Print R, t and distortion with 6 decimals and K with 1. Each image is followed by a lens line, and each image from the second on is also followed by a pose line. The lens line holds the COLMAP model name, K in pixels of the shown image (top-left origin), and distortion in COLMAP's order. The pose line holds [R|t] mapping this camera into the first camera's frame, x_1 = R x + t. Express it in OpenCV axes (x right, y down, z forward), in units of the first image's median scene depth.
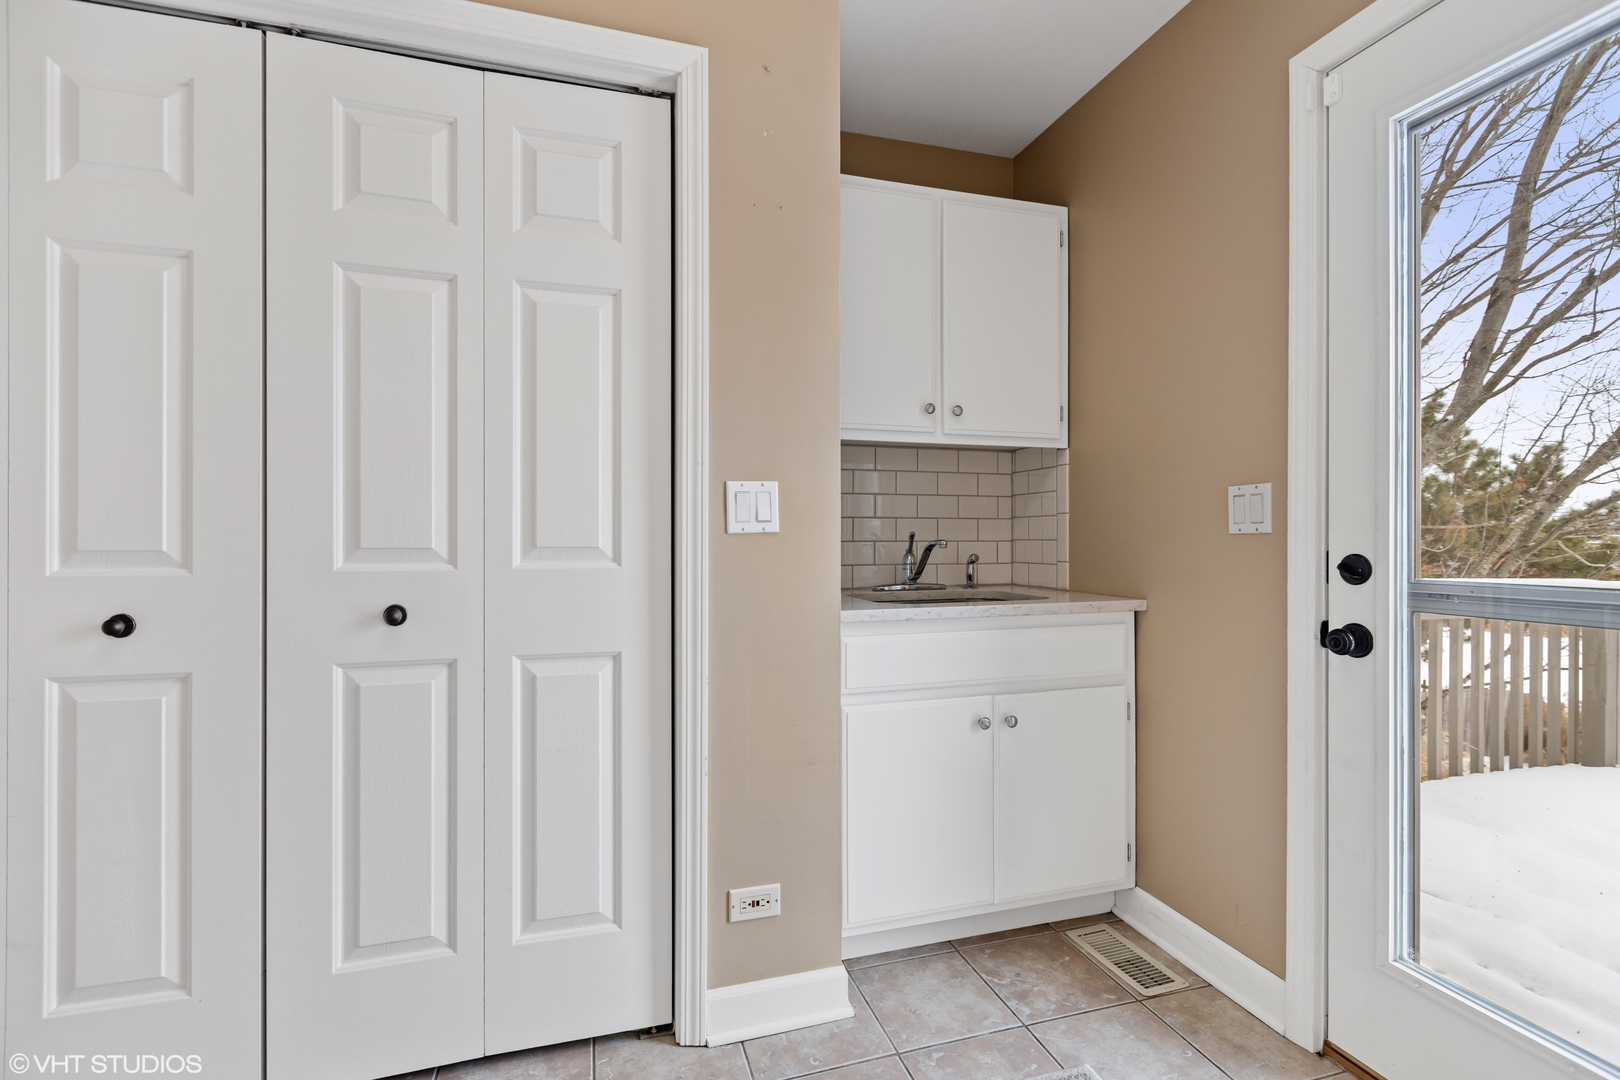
lens RADIAL K [[739.9, 0, 808.0], [0, 739.9, 538.9], [0, 0, 1]] dist [-0.000946, 0.000318]
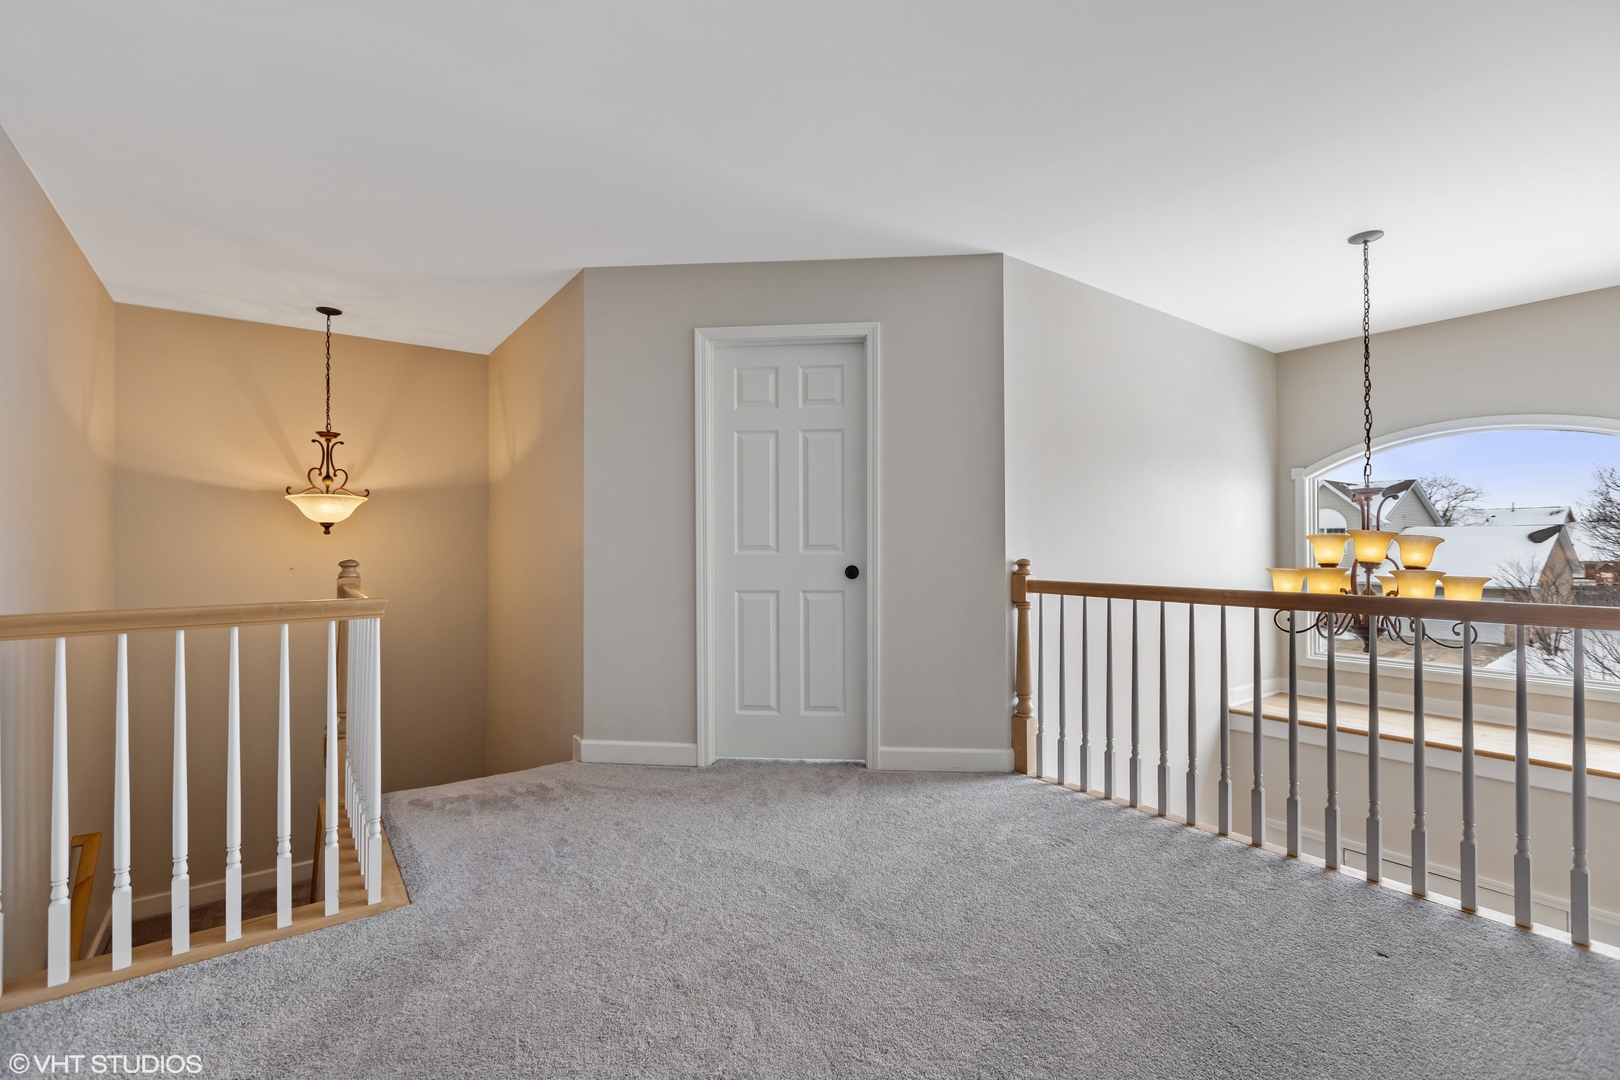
lens RADIAL K [[739.9, 0, 808.7], [0, 739.9, 536.7], [0, 0, 1]] dist [-0.000946, 0.000318]
pose [[0.939913, 0.002320, 0.341406, -1.458856], [-0.001311, 0.999994, -0.003186, -0.004374], [-0.341411, 0.002547, 0.939911, -1.346730]]
